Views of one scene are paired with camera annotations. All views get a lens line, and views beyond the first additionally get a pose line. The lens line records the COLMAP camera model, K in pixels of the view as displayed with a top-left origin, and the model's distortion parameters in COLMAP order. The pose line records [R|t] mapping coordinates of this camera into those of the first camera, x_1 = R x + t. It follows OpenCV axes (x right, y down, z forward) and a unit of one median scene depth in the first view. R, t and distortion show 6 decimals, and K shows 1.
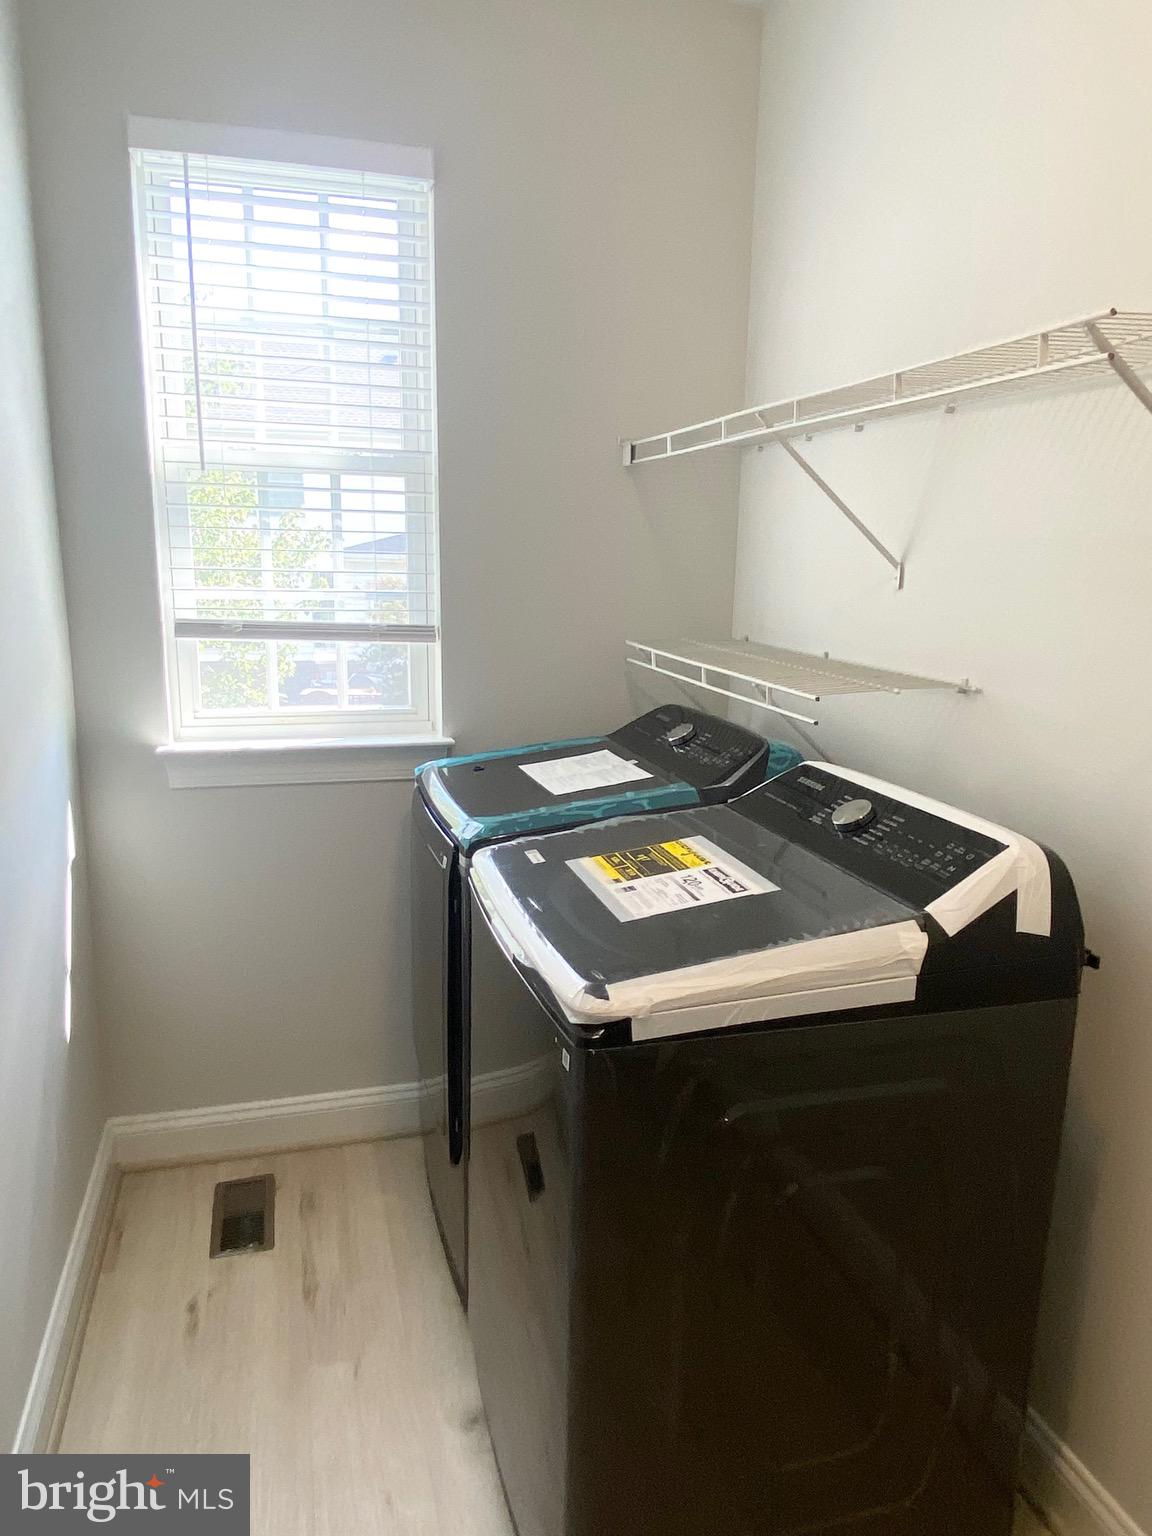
lens RADIAL K [[1039.3, 0, 564.3], [0, 1039.3, 778.2], [0, 0, 1]] dist [0.023952, -0.017492]
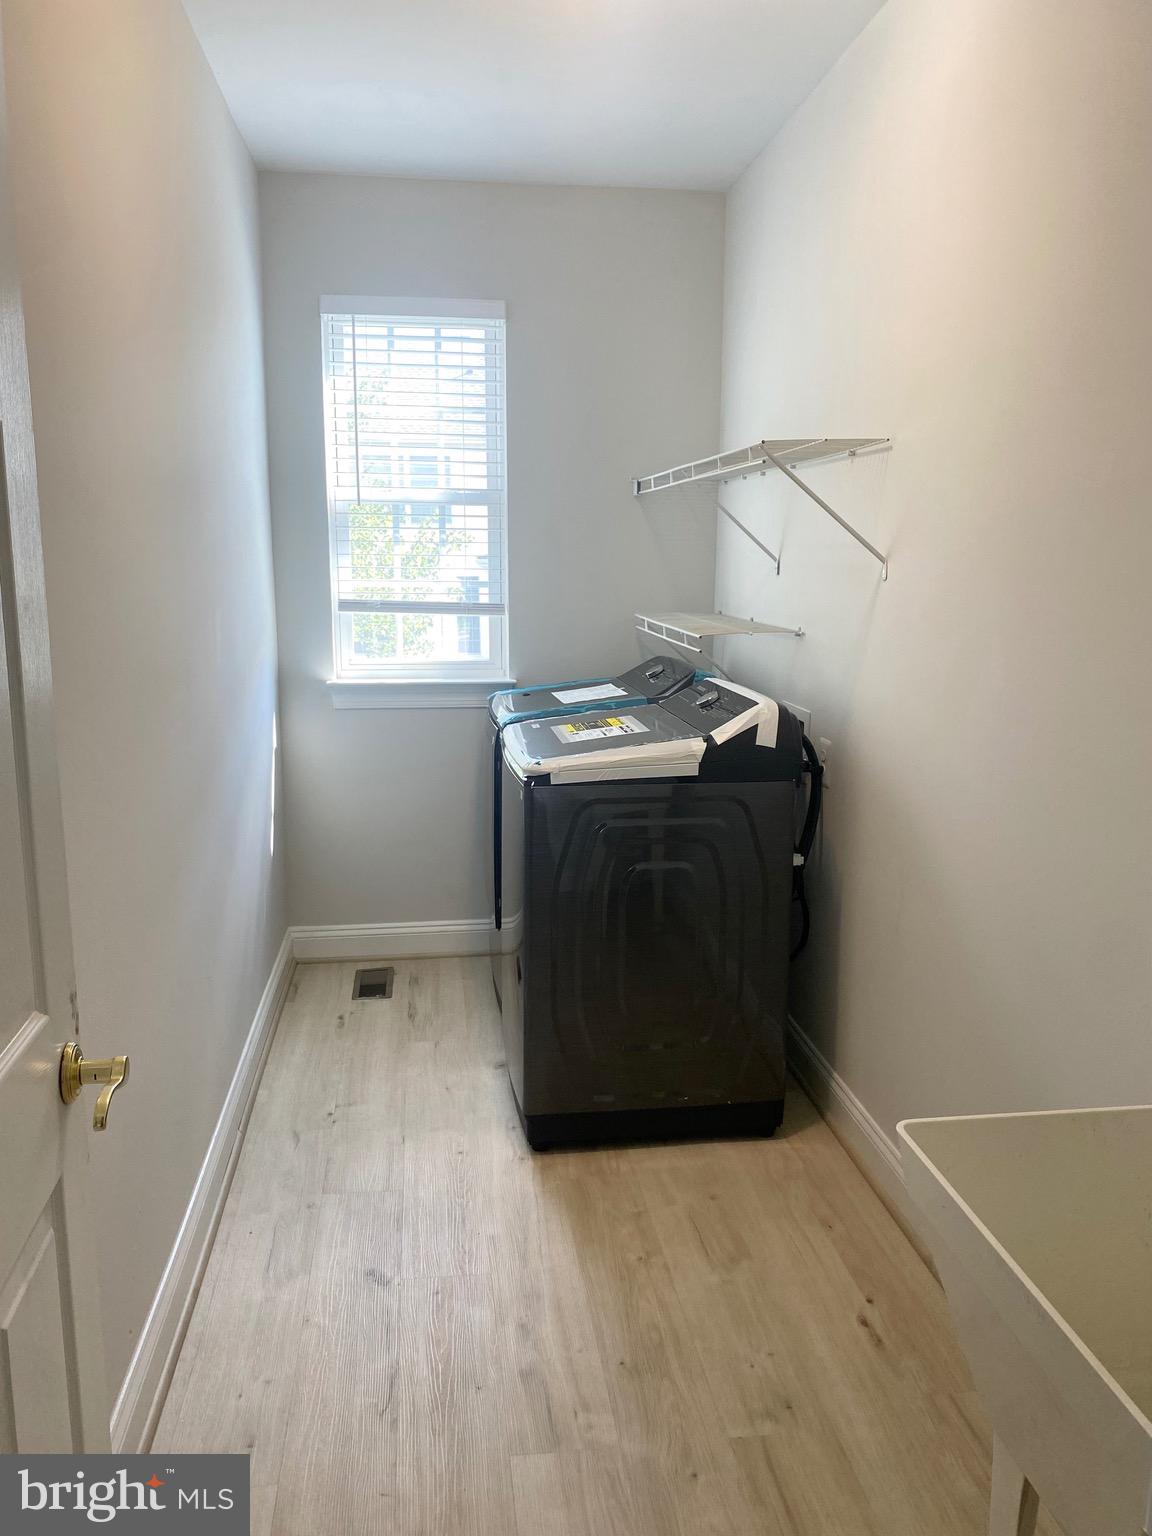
lens RADIAL K [[1173.8, 0, 578.6], [0, 1173.8, 758.2], [0, 0, 1]] dist [0.045178, -0.052245]
pose [[0.990291, 0.011262, -0.138551, 0.234940], [-0.016927, 0.999065, -0.039777, 0.152780], [0.137974, 0.041736, 0.989556, -0.704991]]
